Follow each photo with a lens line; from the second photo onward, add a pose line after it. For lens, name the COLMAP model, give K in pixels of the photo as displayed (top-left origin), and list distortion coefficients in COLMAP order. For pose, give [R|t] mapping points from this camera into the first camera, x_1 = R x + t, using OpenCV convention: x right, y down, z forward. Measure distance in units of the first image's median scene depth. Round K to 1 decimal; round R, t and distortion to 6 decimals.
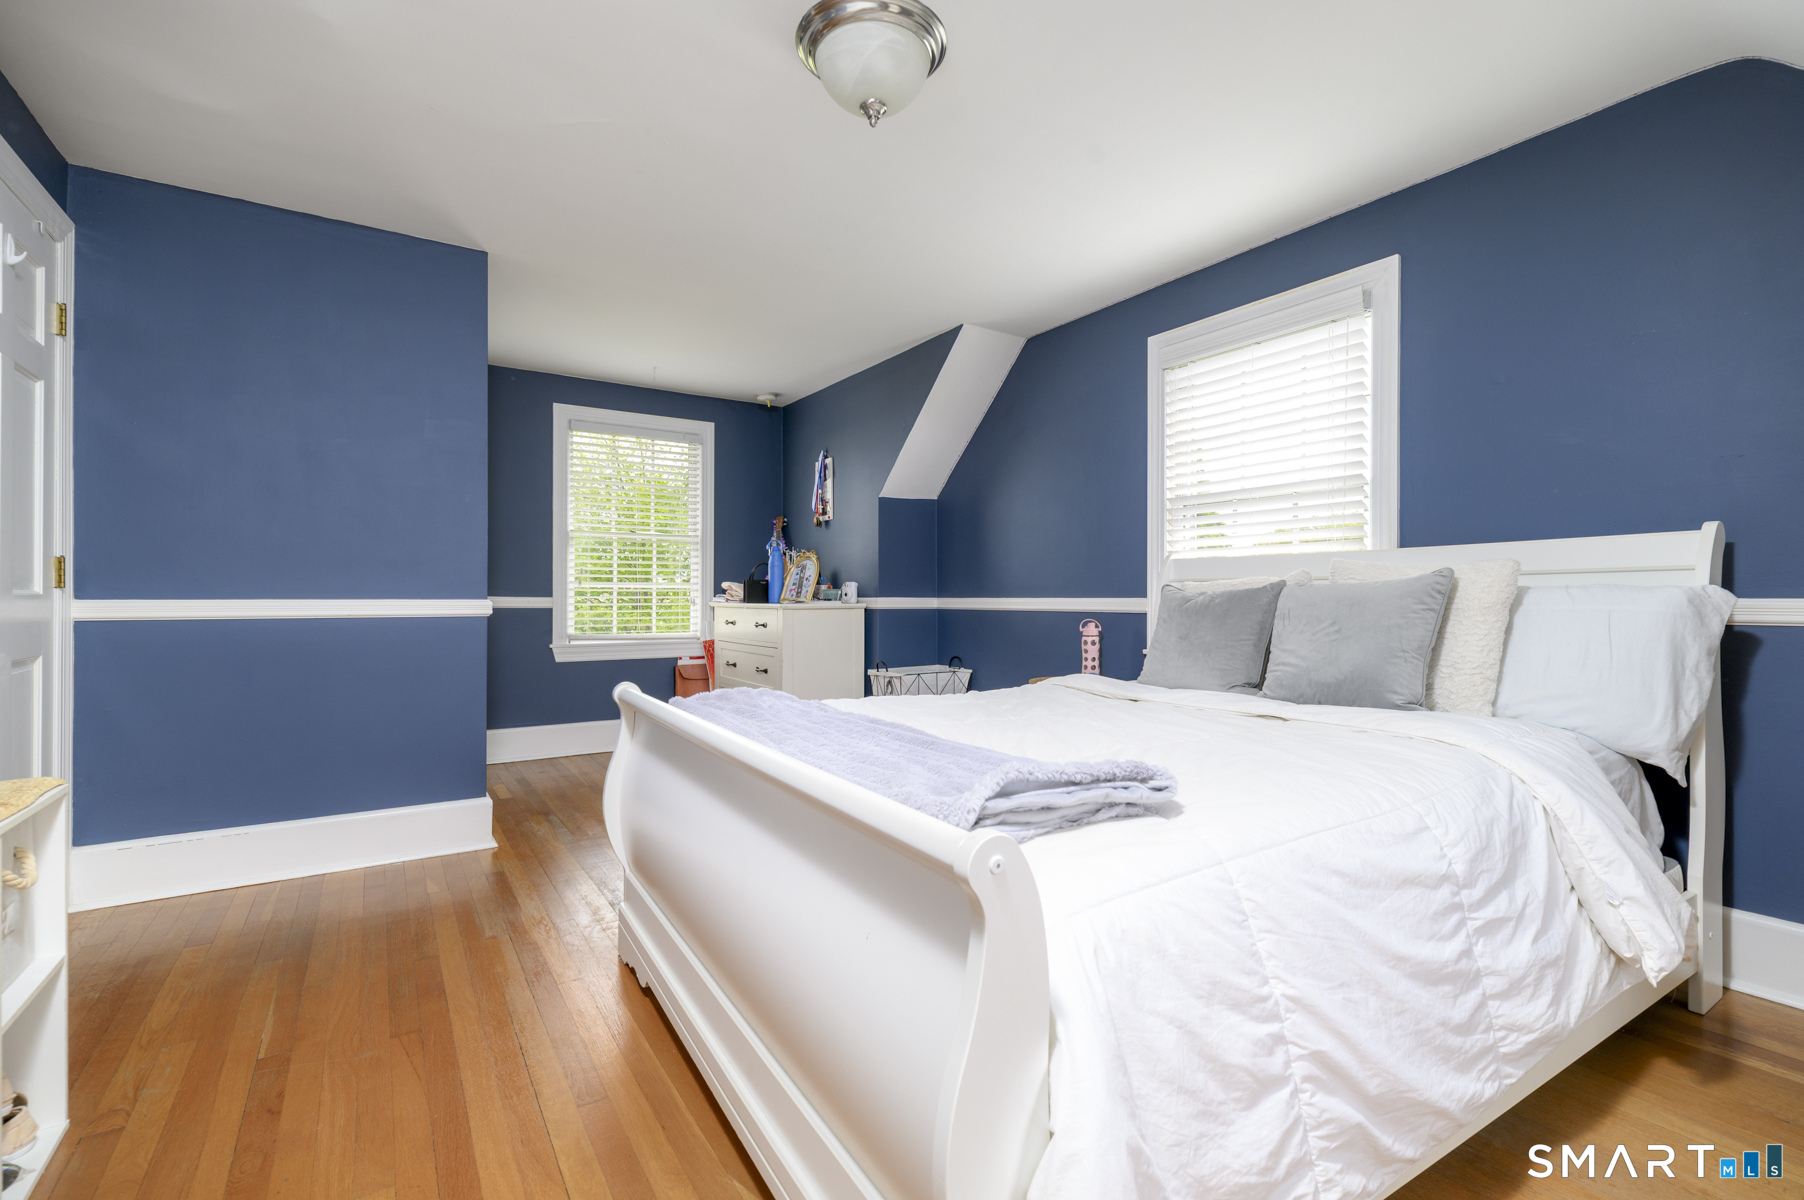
lens RADIAL K [[794.6, 0, 900.0], [0, 794.6, 593.5], [0, 0, 1]] dist [-0.003013, -0.000284]
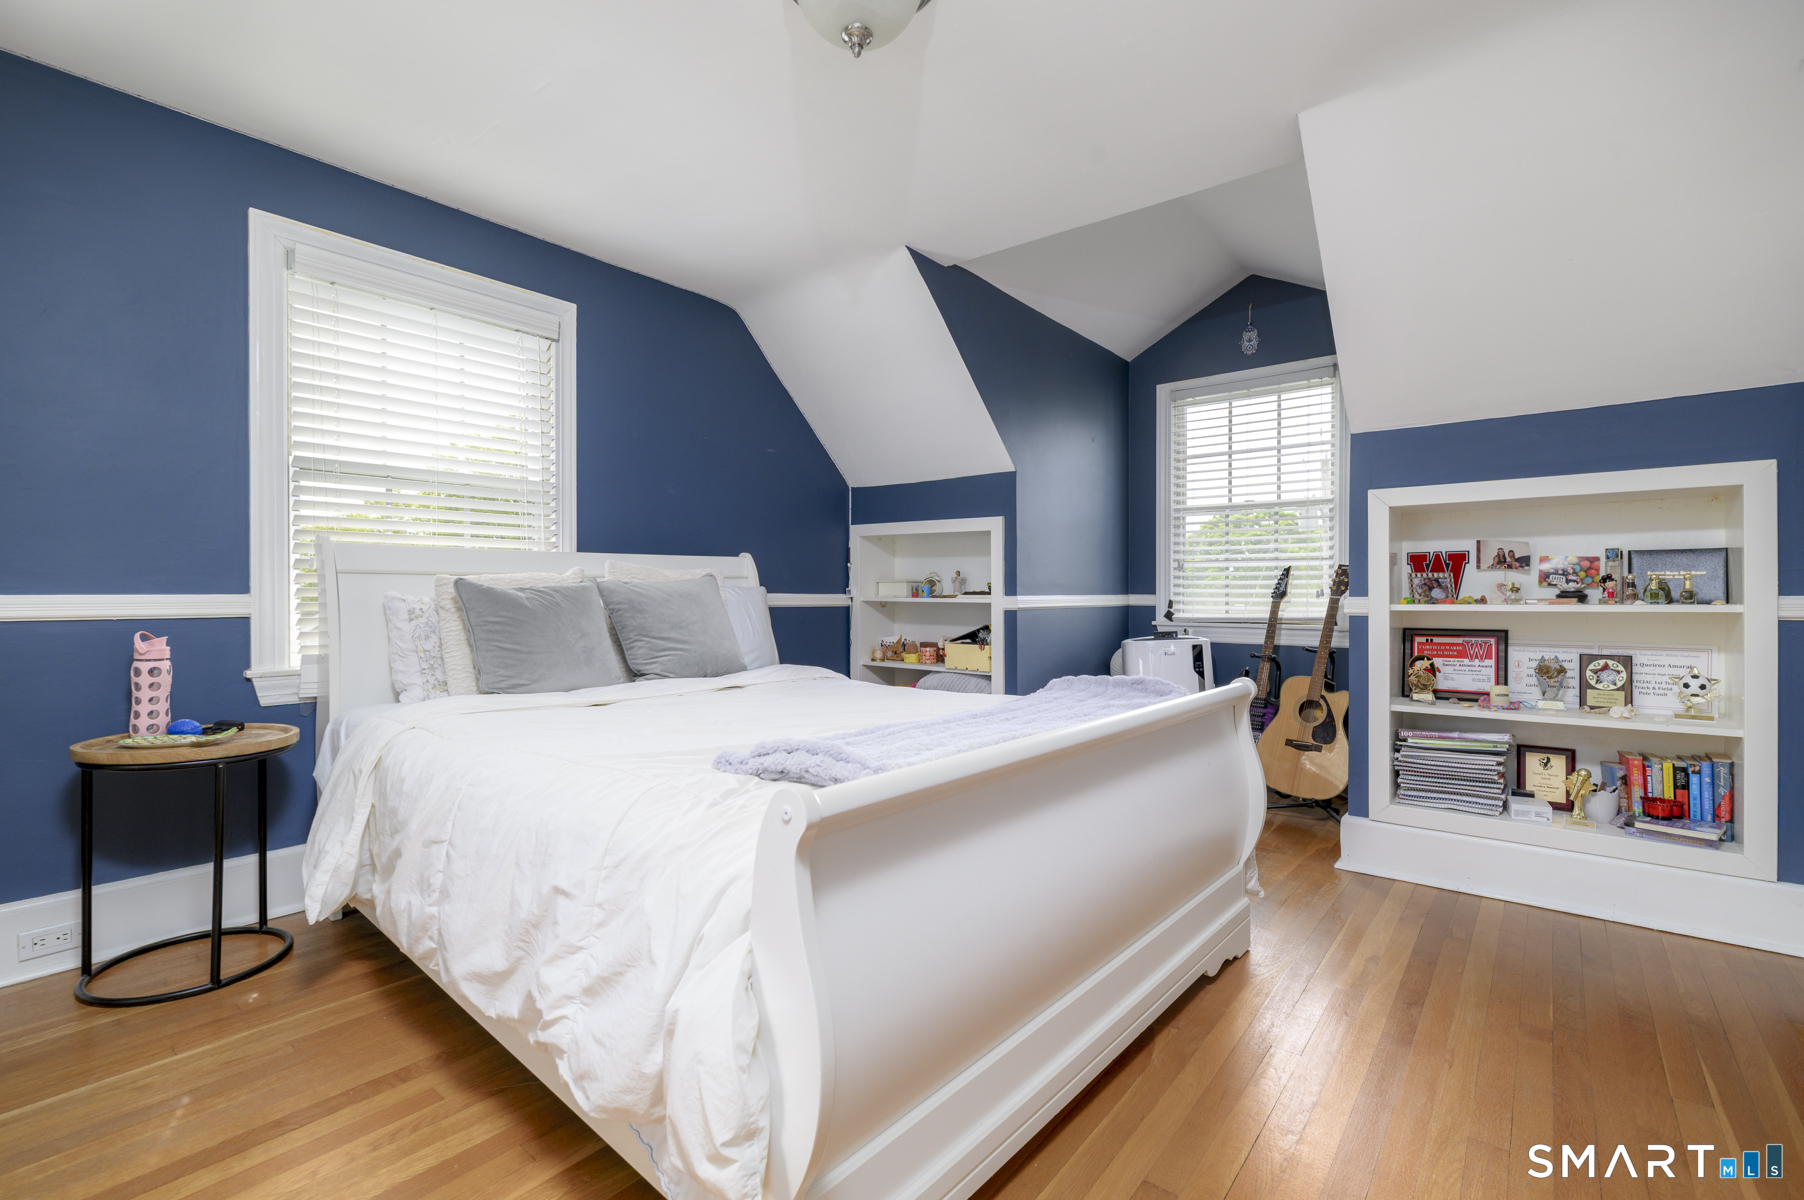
lens RADIAL K [[794.6, 0, 902.3], [0, 794.6, 600.7], [0, 0, 1]] dist [-0.003013, -0.000284]
pose [[-0.301030, -0.010753, 0.953554, -0.511749], [-0.005333, 0.999940, 0.009592, 0.001986], [-0.953600, -0.002198, -0.301069, 0.689738]]
